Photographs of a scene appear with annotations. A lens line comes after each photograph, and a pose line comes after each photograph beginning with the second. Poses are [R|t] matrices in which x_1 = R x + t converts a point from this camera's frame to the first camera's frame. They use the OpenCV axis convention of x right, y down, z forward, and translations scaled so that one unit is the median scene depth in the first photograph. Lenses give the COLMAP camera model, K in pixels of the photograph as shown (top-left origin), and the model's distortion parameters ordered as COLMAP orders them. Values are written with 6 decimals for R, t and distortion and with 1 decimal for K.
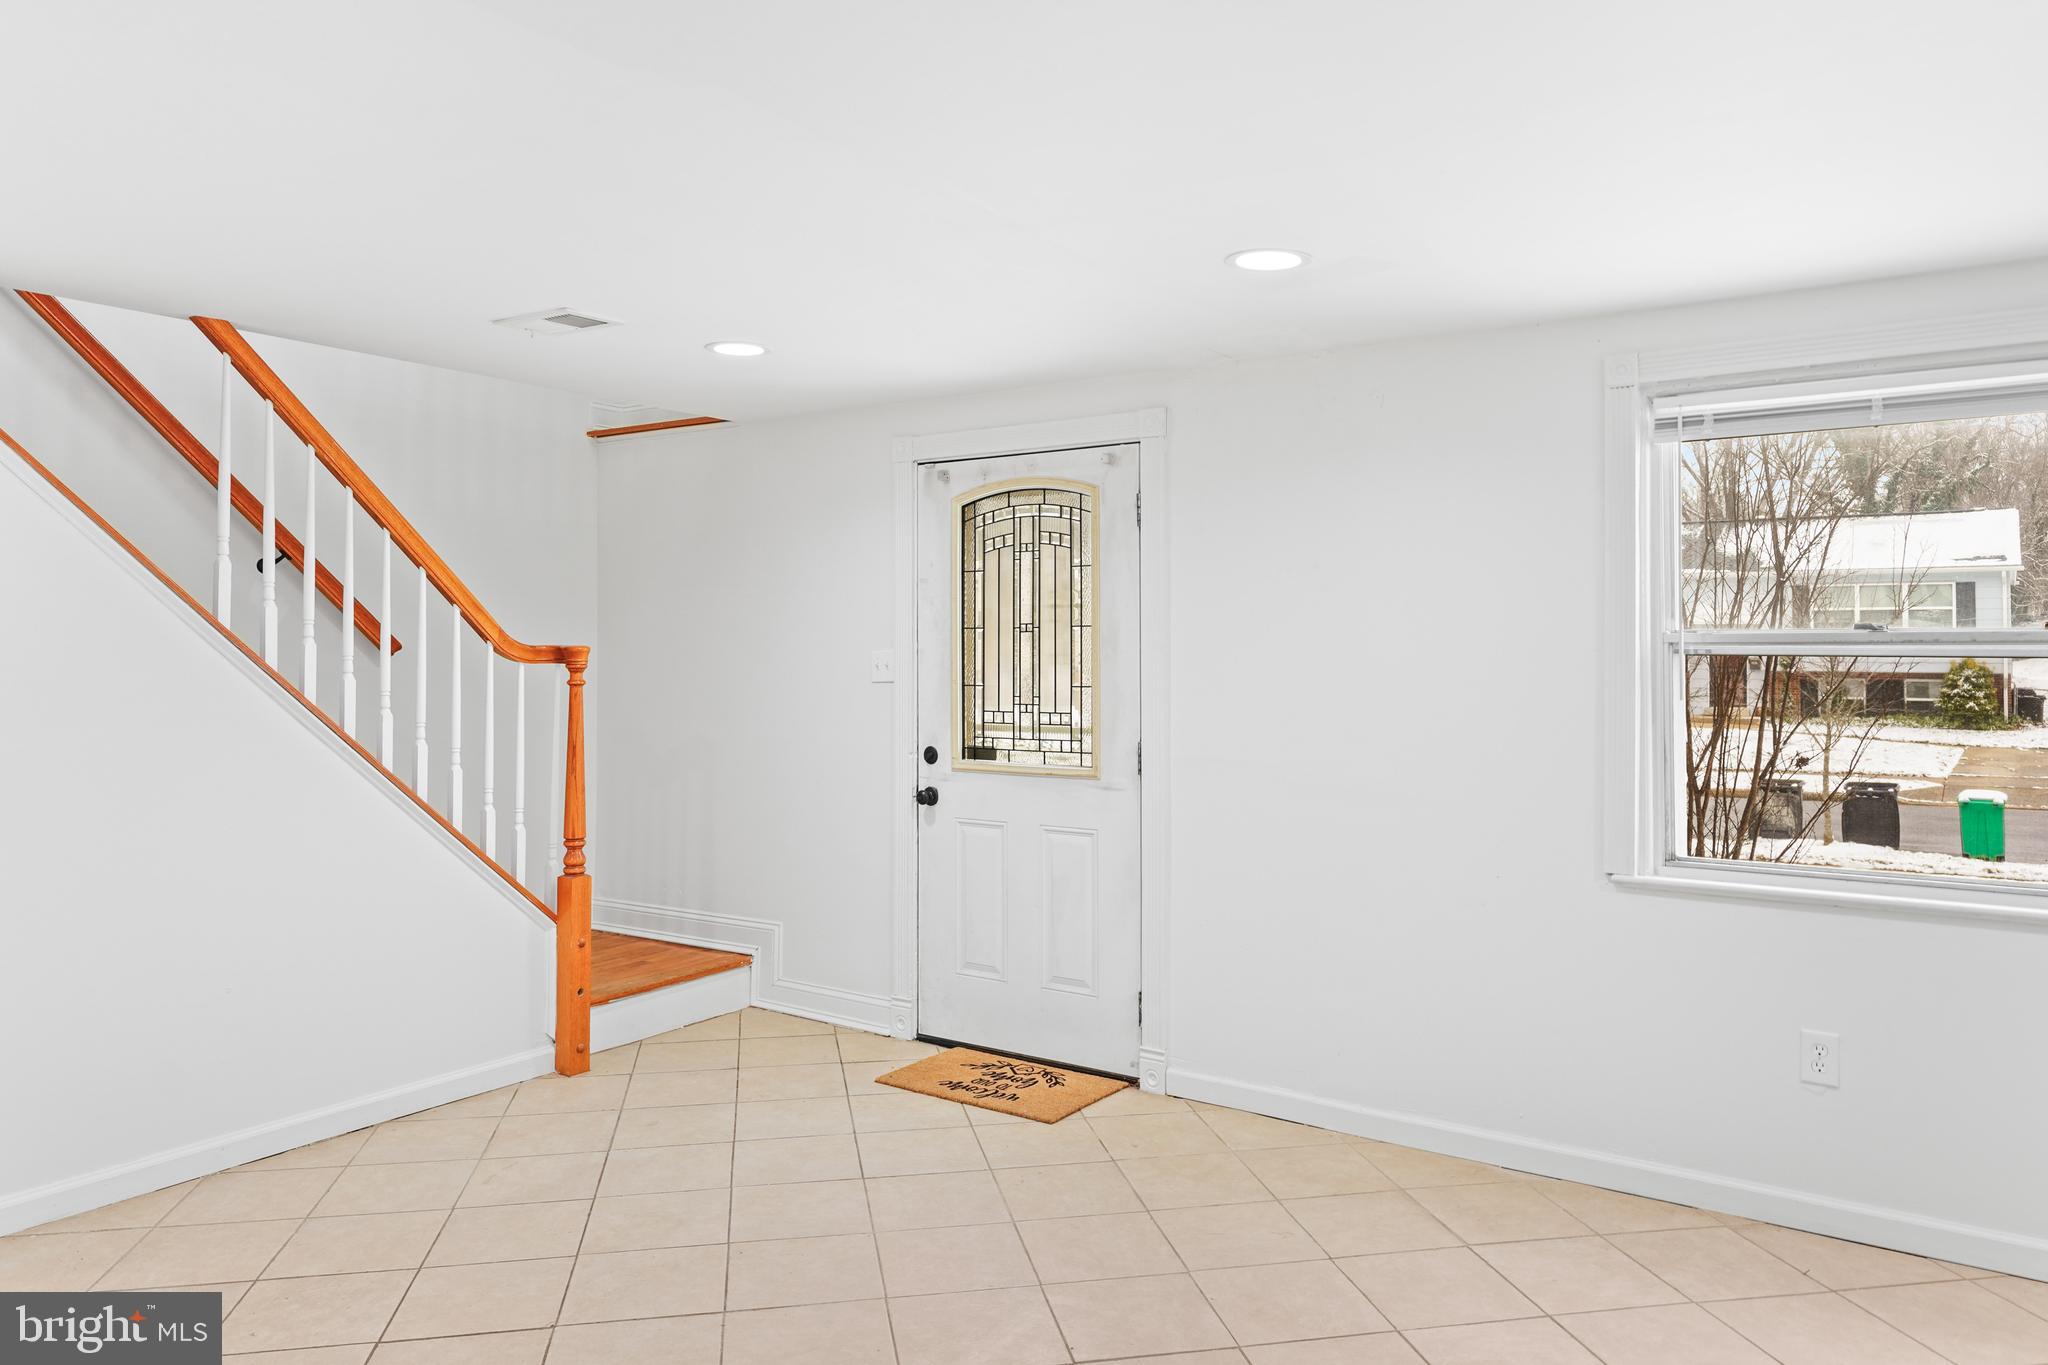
lens RADIAL K [[1371.1, 0, 1013.3], [0, 1371.1, 626.4], [0, 0, 1]] dist [0.000474, 0.005312]
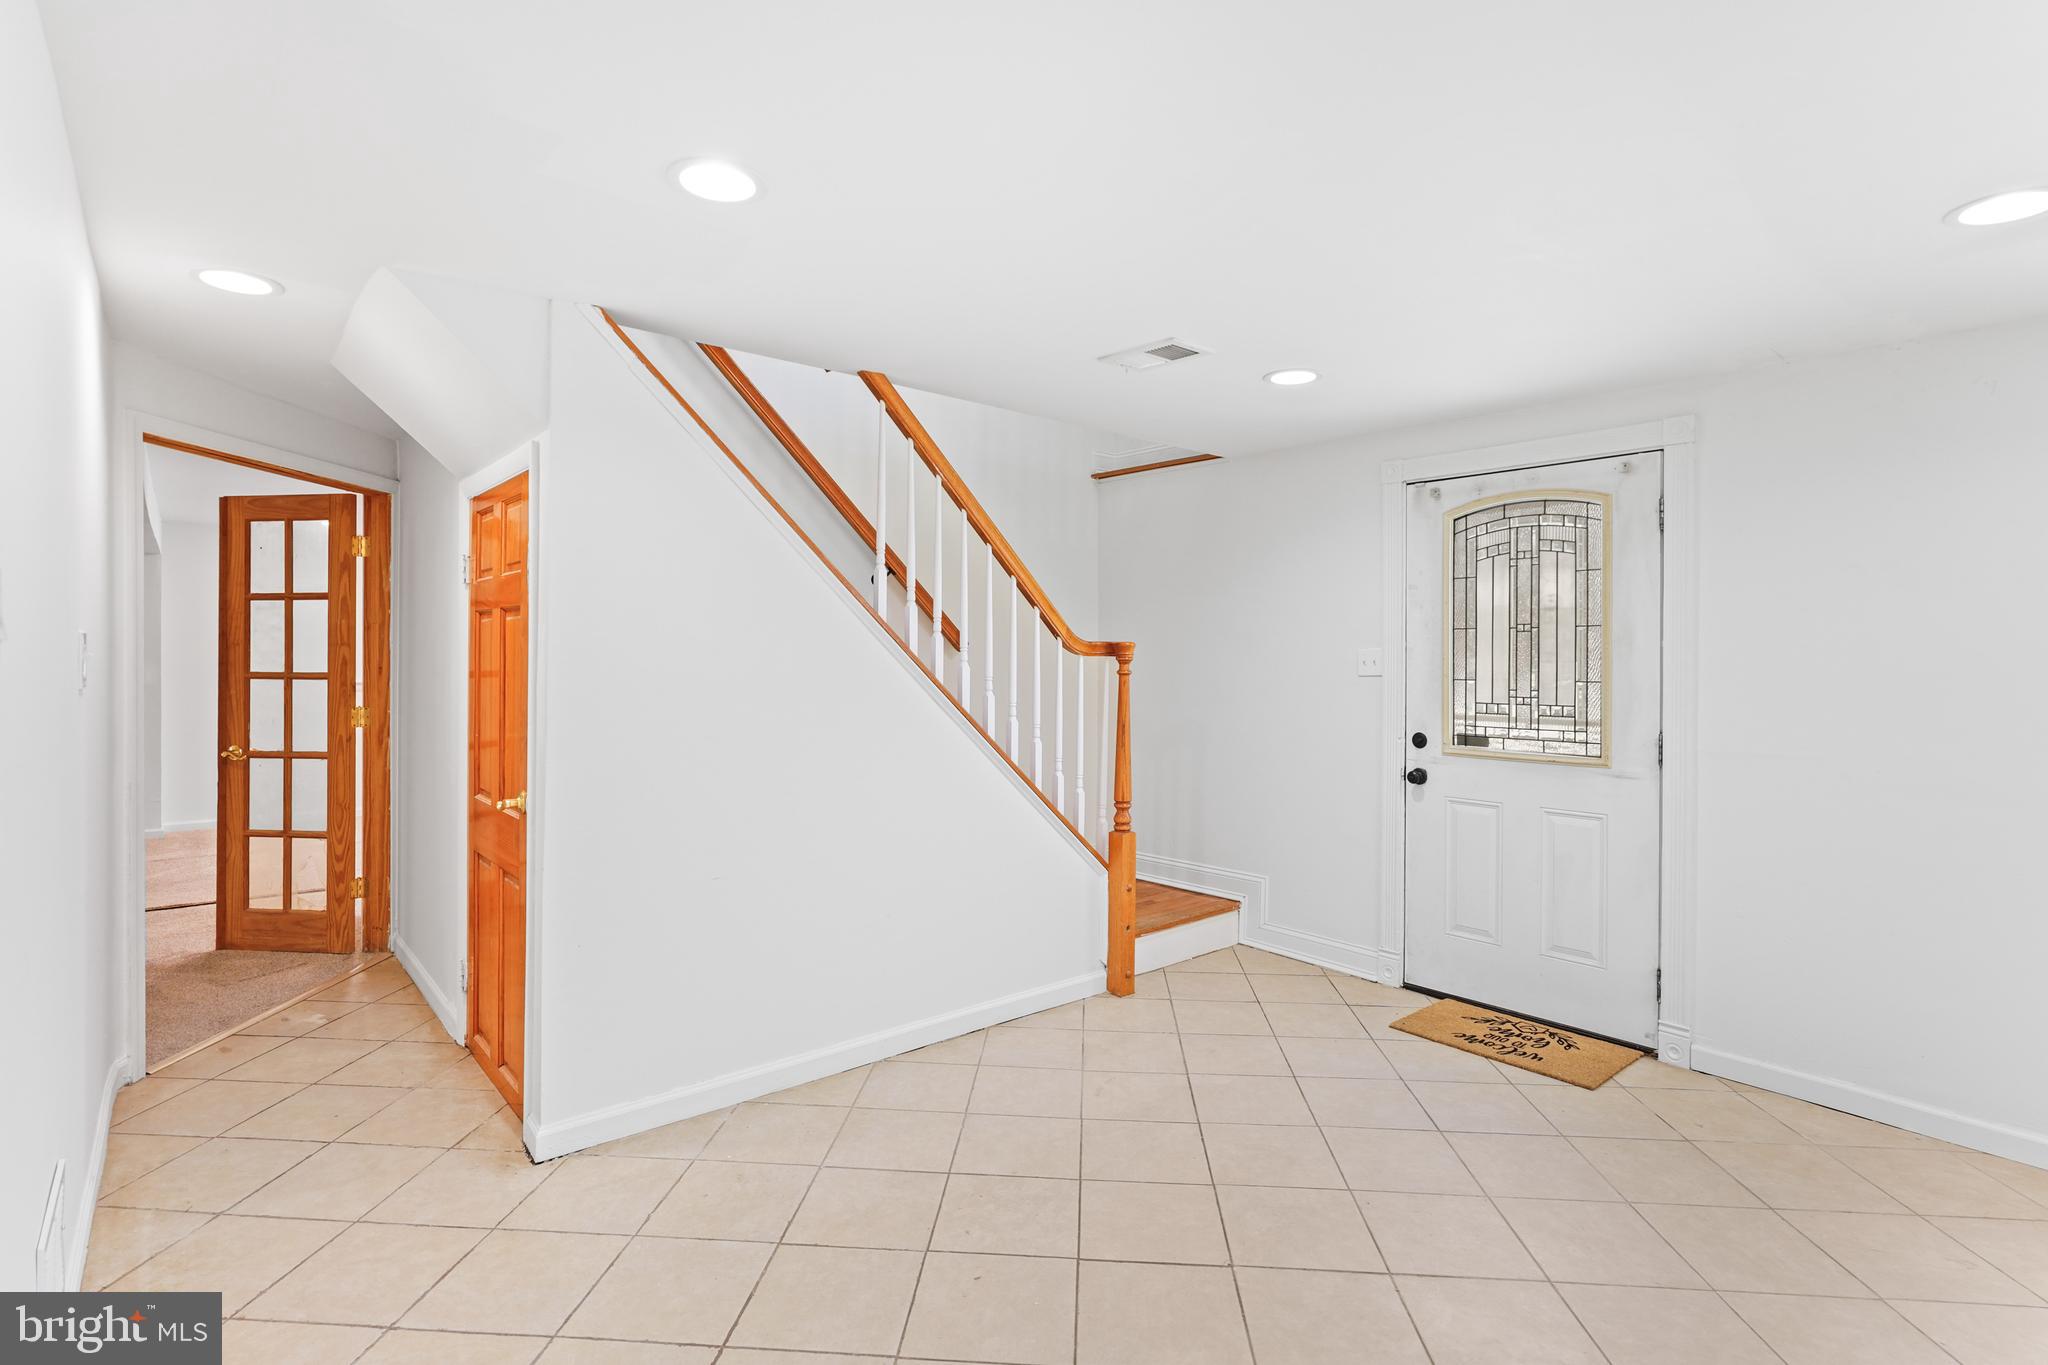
lens RADIAL K [[982.8, 0, 1021.9], [0, 982.8, 665.0], [0, 0, 1]] dist [-0.000623, 0.002453]
pose [[0.968794, 0.009117, -0.247698, -0.192825], [-0.003458, 0.999723, 0.023272, 0.014723], [0.247842, -0.021689, 0.968558, 0.141571]]
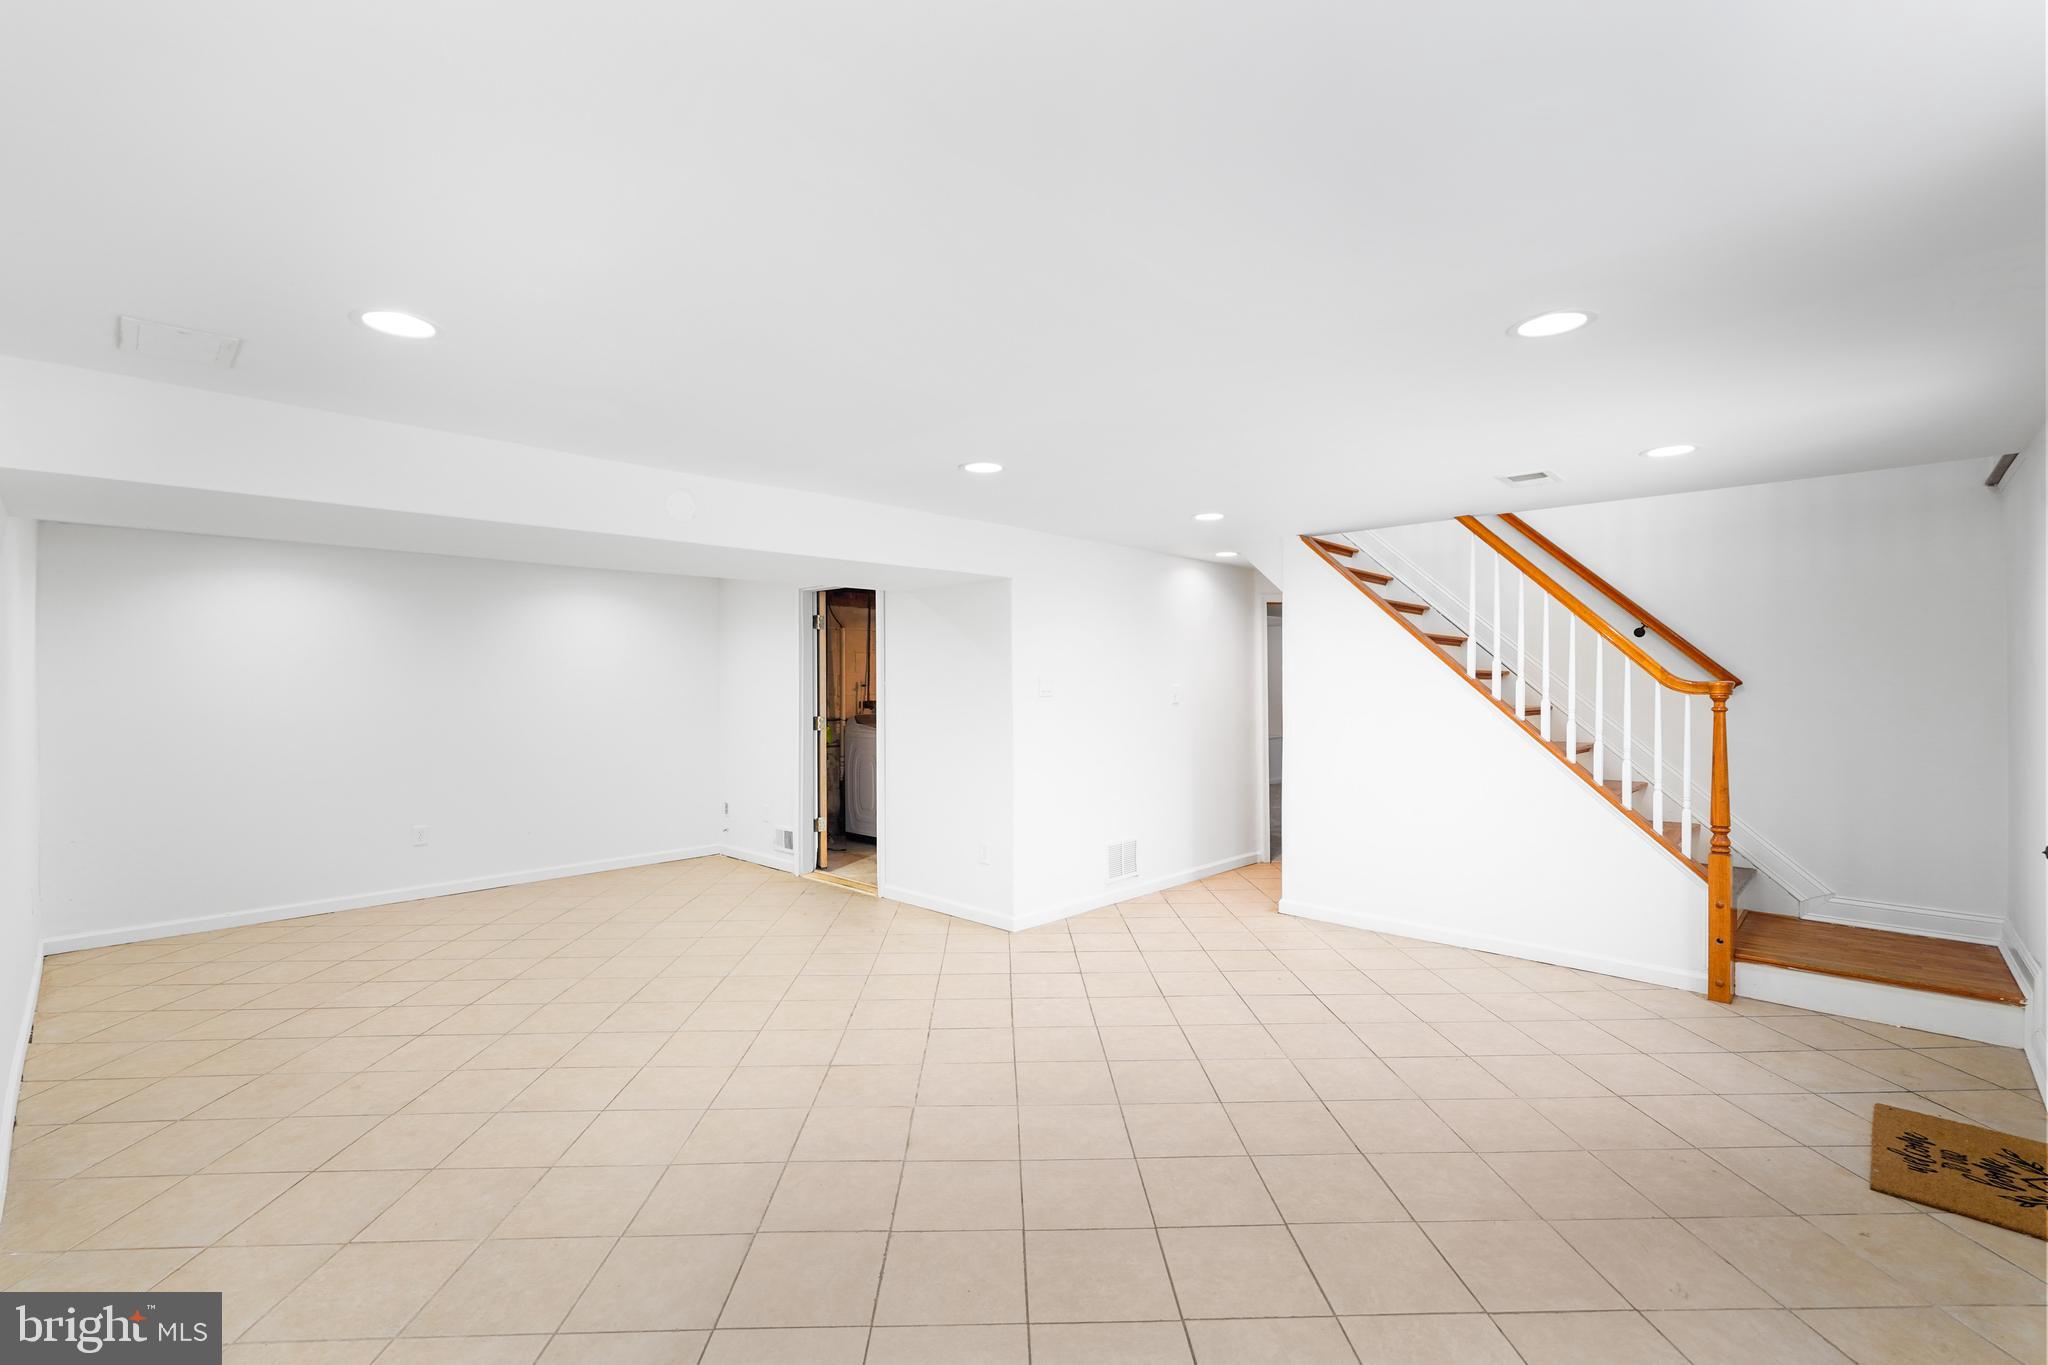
lens RADIAL K [[914.1, 0, 1020.7], [0, 914.1, 680.9], [0, 0, 1]] dist [-0.014868, 0.007543]
pose [[-0.153265, 0.003449, -0.988179, 0.659126], [0.023616, 0.999721, -0.000173, -0.002368], [0.987903, -0.023363, -0.153304, 0.467952]]
